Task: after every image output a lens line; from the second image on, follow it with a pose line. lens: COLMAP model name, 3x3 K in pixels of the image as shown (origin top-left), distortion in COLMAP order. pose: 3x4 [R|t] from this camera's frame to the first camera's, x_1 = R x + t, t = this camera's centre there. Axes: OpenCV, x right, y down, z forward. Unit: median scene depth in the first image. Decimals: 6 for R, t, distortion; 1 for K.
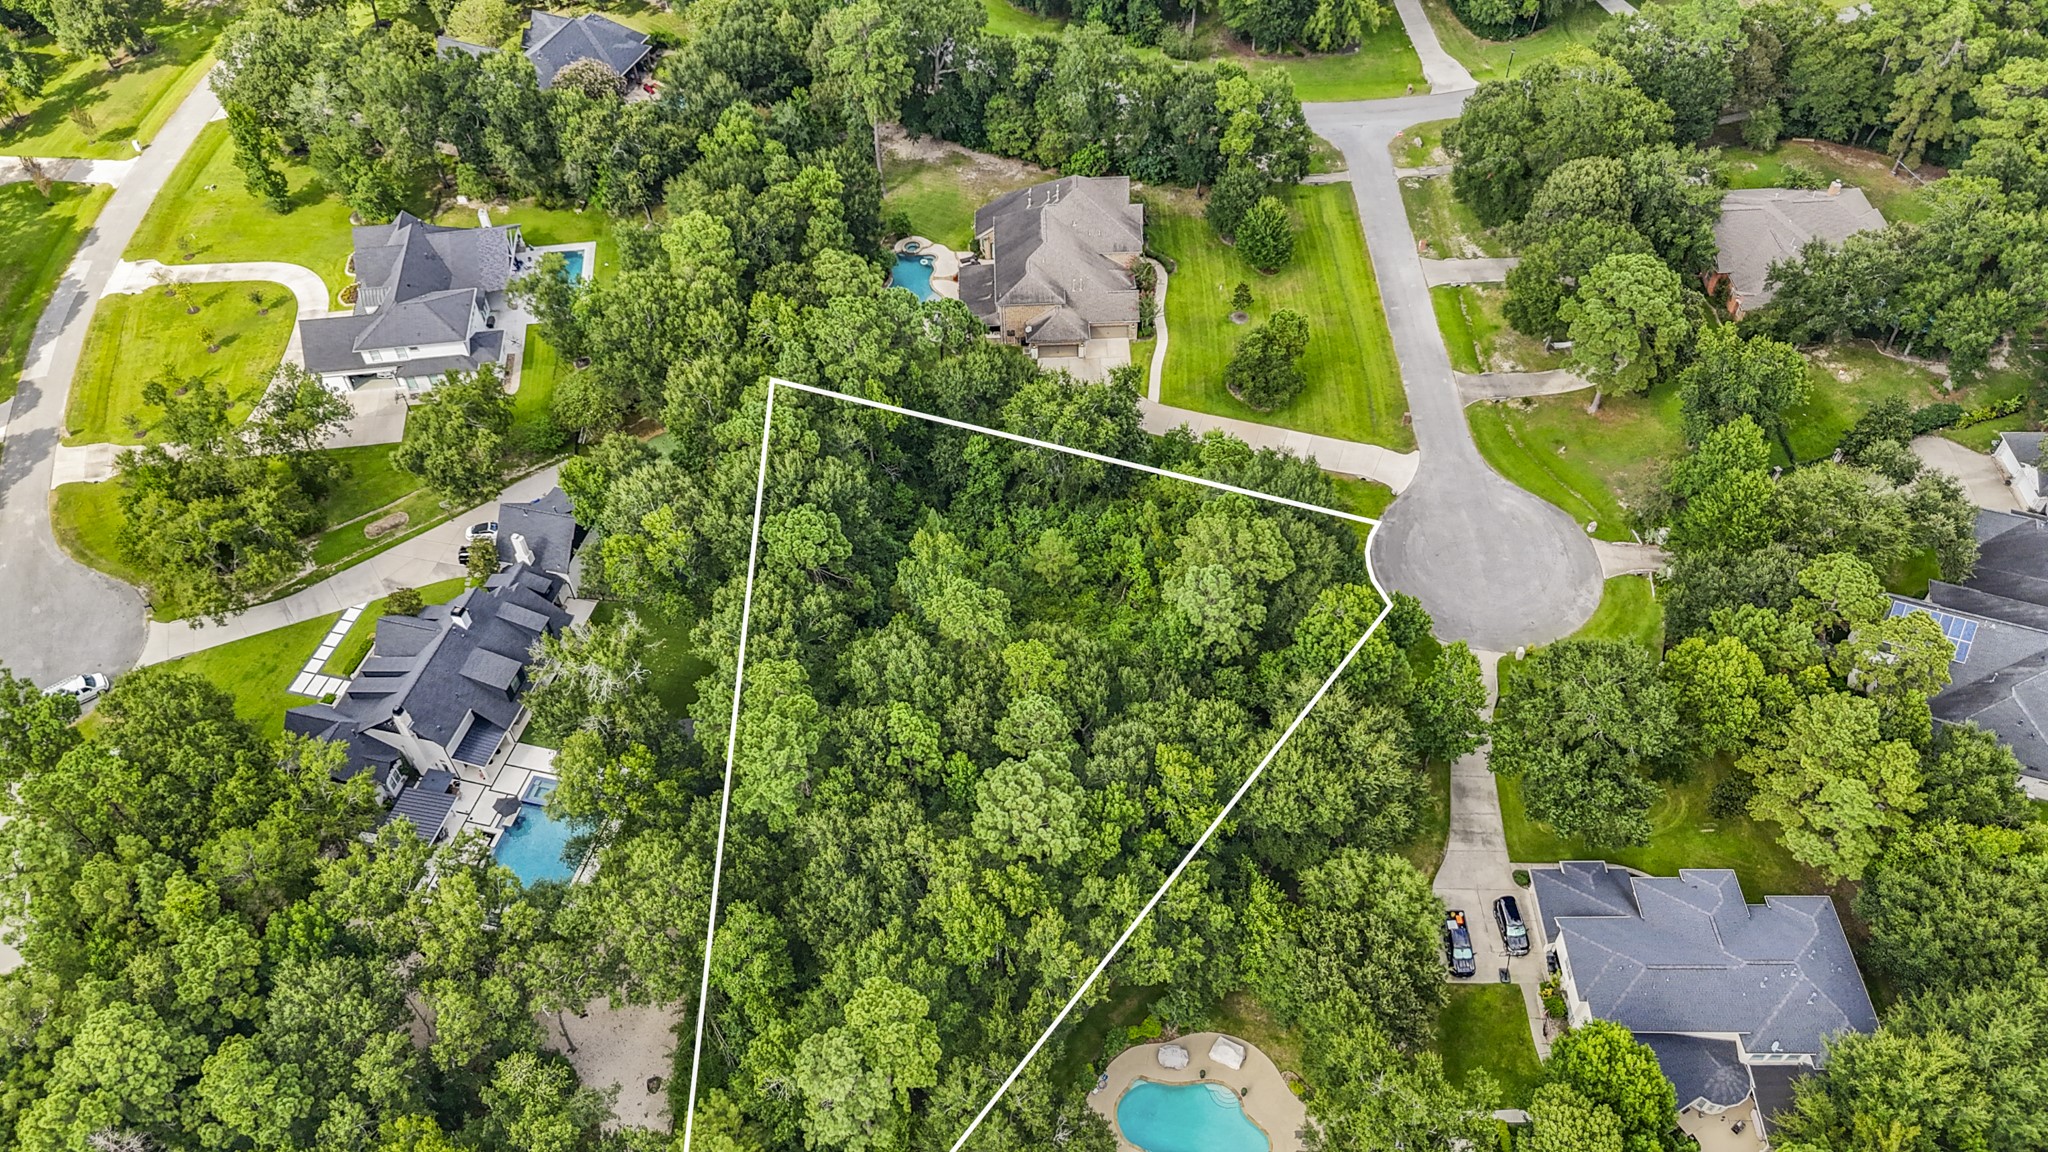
lens RADIAL K [[1518.2, 0, 1052.3], [0, 1518.2, 582.3], [0, 0, 1]] dist [0.049720, -0.052944]
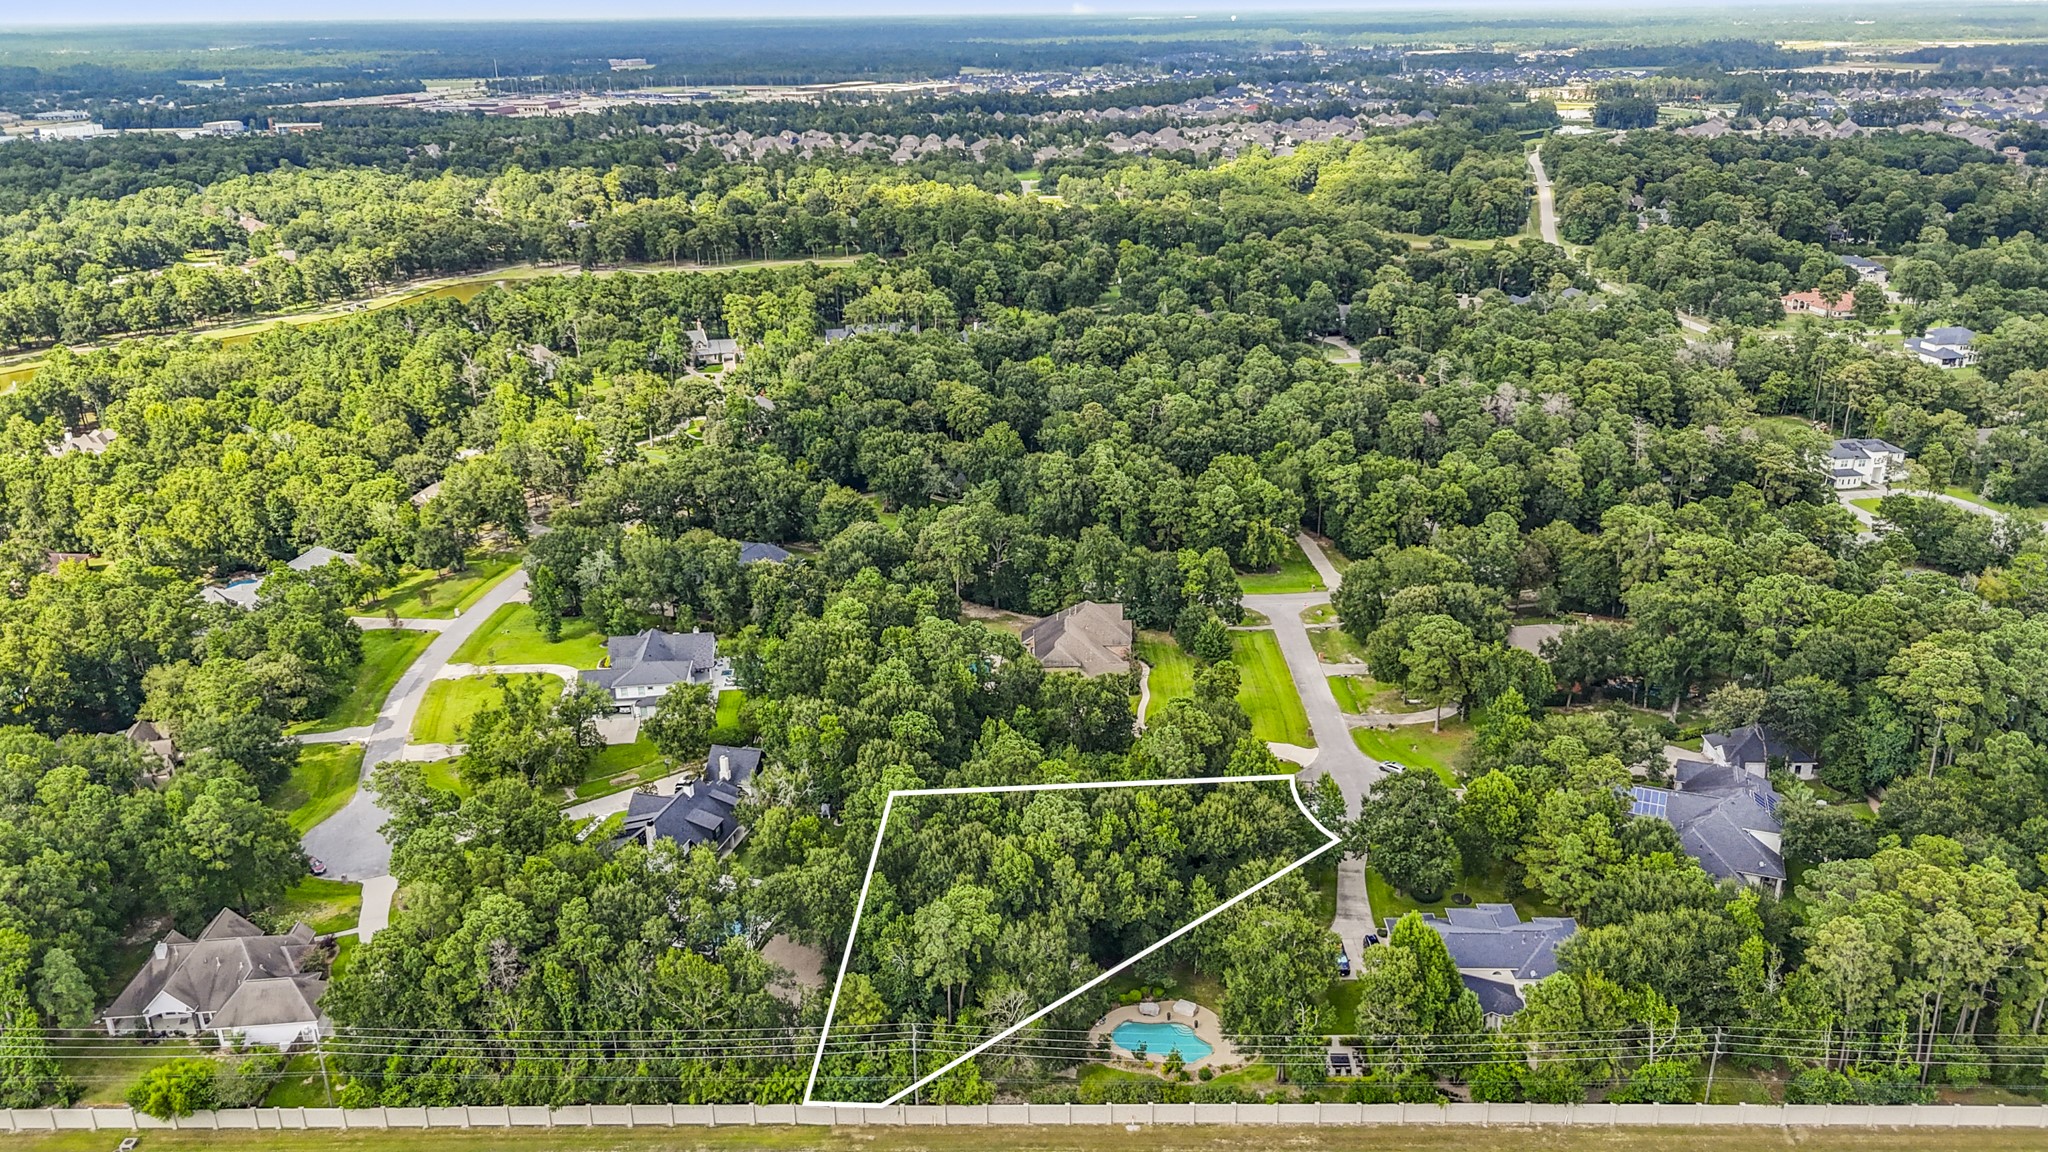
lens RADIAL K [[1518.2, 0, 1052.3], [0, 1518.2, 582.3], [0, 0, 1]] dist [0.049720, -0.052944]
pose [[0.999869, 0.007332, -0.014461, 0.001745], [-0.013366, 0.877588, -0.479229, 0.448916], [0.009177, 0.479360, 0.877571, -0.352101]]
